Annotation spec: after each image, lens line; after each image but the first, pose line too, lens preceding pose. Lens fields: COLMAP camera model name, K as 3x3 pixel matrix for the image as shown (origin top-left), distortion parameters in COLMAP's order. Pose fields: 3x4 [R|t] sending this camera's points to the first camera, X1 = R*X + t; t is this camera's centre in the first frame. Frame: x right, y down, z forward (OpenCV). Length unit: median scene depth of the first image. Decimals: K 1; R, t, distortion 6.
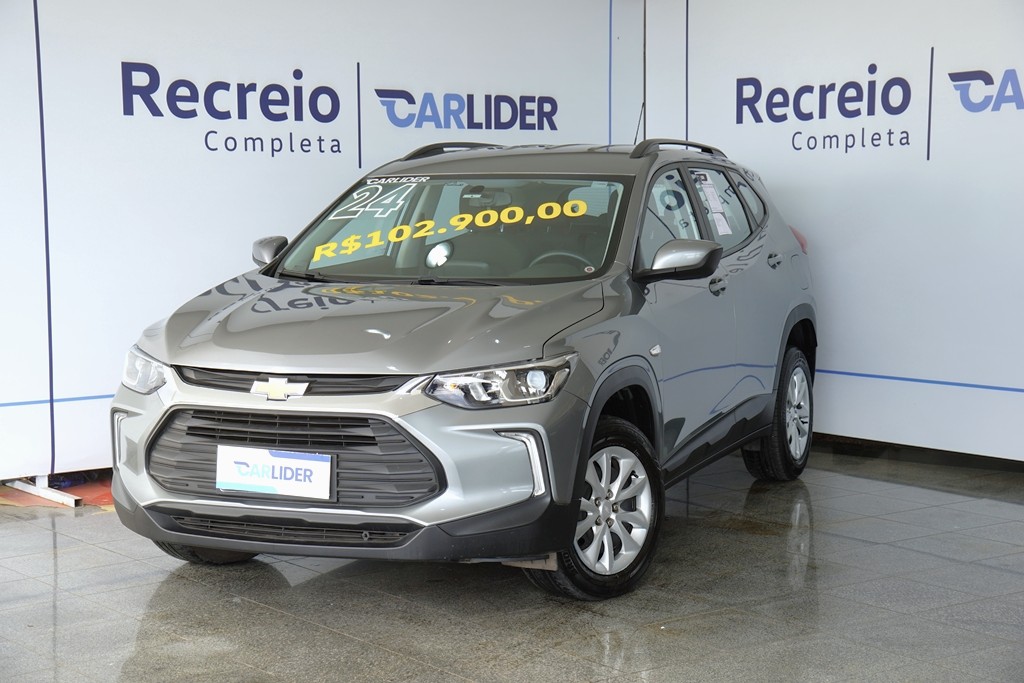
lens RADIAL K [[1718.4, 0, 512.0], [0, 1718.4, 341.5], [0, 0, 1]] dist [0.281589, 0.191558]
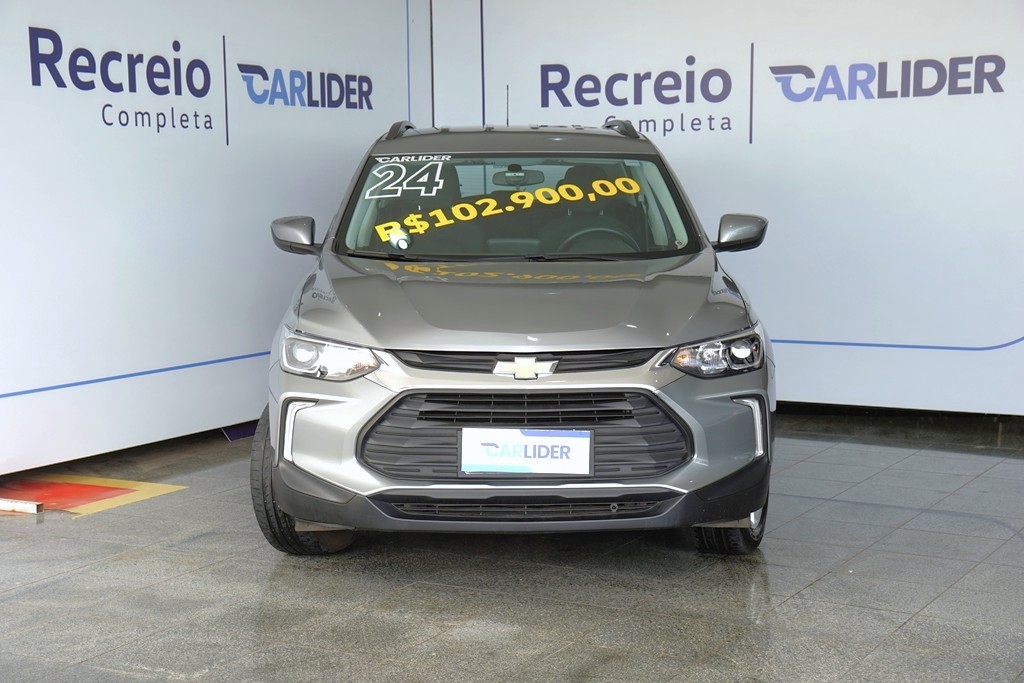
lens RADIAL K [[1641.8, 0, 512.0], [0, 1641.8, 341.5], [0, 0, 1]] dist [0.240942, 0.168804]
pose [[0.915361, -0.041939, 0.400444, -0.342338], [0.035360, 0.999091, 0.023806, -0.007147], [-0.401078, -0.007631, 0.916012, 0.086601]]
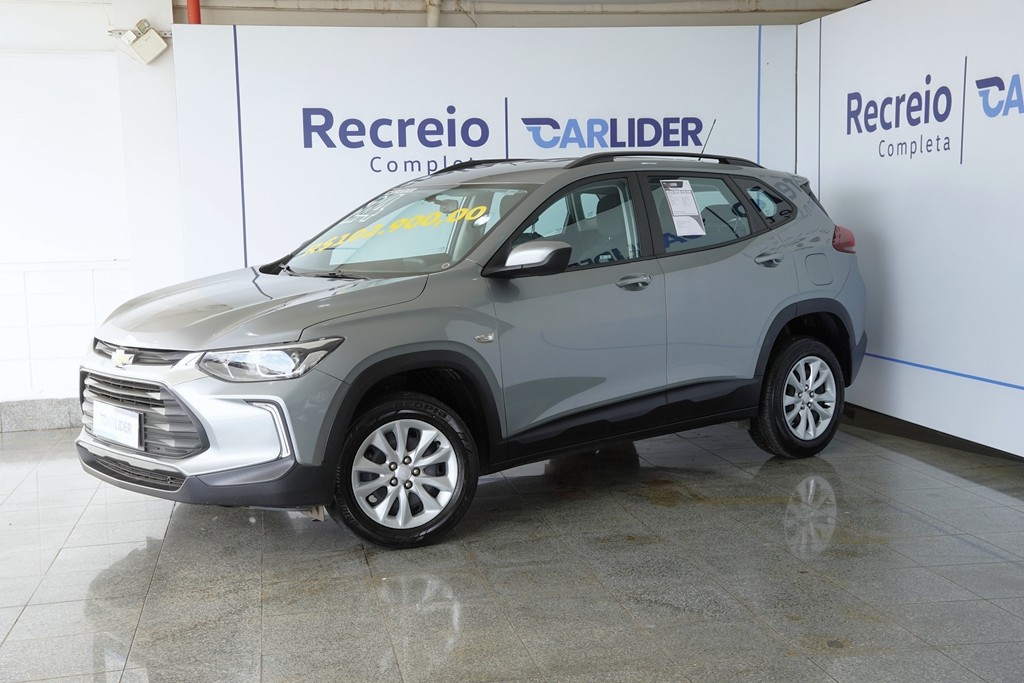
lens RADIAL K [[1280.5, 0, 512.0], [0, 1280.5, 341.5], [0, 0, 1]] dist [0.082143, 0.025444]
pose [[0.894500, 0.034037, -0.445770, 0.354214], [-0.024607, 0.999334, 0.026927, -0.011362], [0.446390, -0.013117, 0.894743, 0.185258]]
